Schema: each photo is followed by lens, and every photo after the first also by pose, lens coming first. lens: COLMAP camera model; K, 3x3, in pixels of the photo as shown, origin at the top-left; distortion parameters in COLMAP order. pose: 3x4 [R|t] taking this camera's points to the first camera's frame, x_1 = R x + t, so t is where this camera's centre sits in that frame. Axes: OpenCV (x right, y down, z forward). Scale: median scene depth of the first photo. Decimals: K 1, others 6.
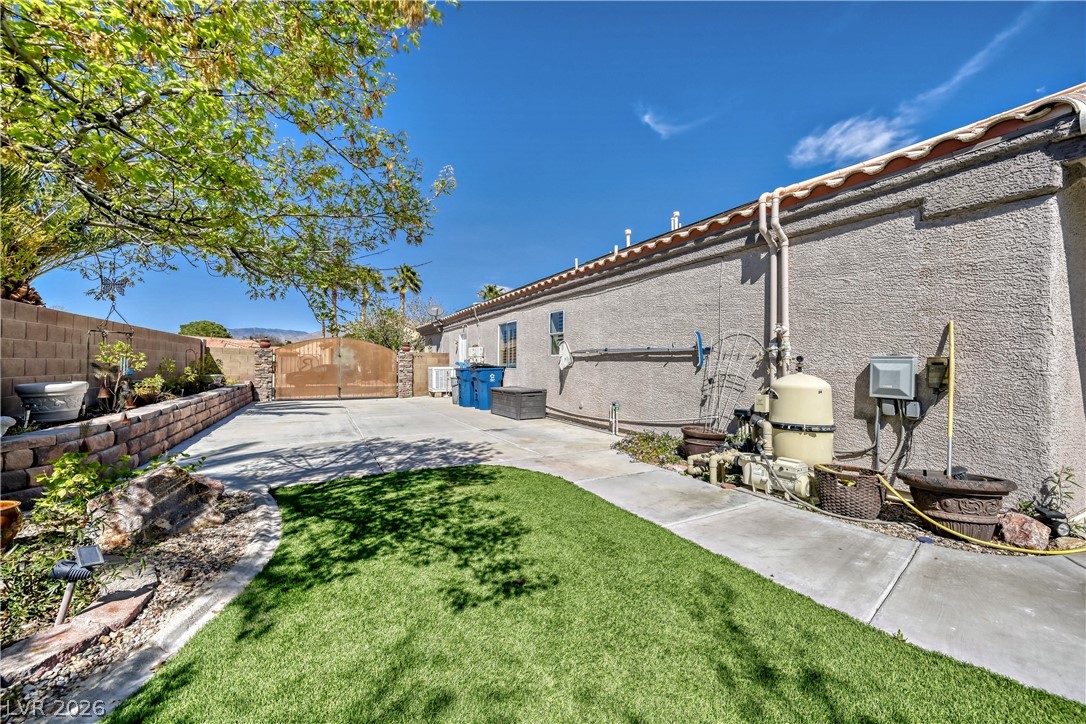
lens RADIAL K [[421.6, 0, 546.1], [0, 421.6, 361.5], [0, 0, 1]] dist [0.008008, -0.000092]
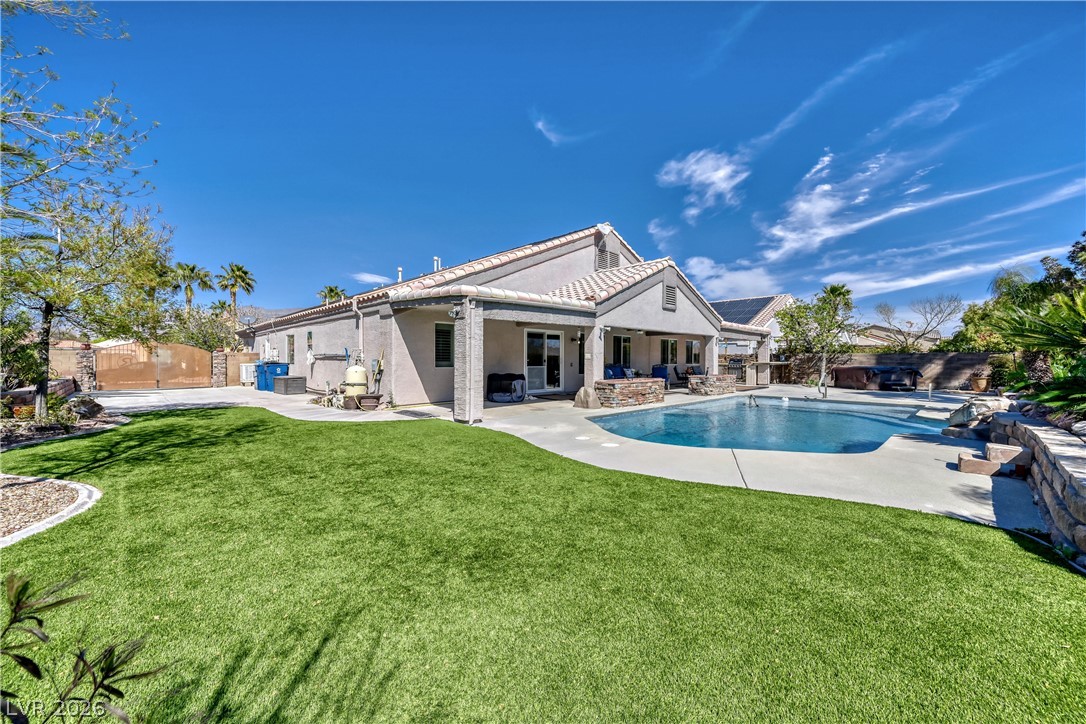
lens RADIAL K [[421.6, 0, 546.1], [0, 421.6, 361.5], [0, 0, 1]] dist [0.008008, -0.000092]
pose [[0.960207, -0.006716, 0.279208, 0.302307], [0.003099, 0.999906, 0.013393, -0.009323], [-0.279272, -0.011995, 0.960137, -0.602419]]
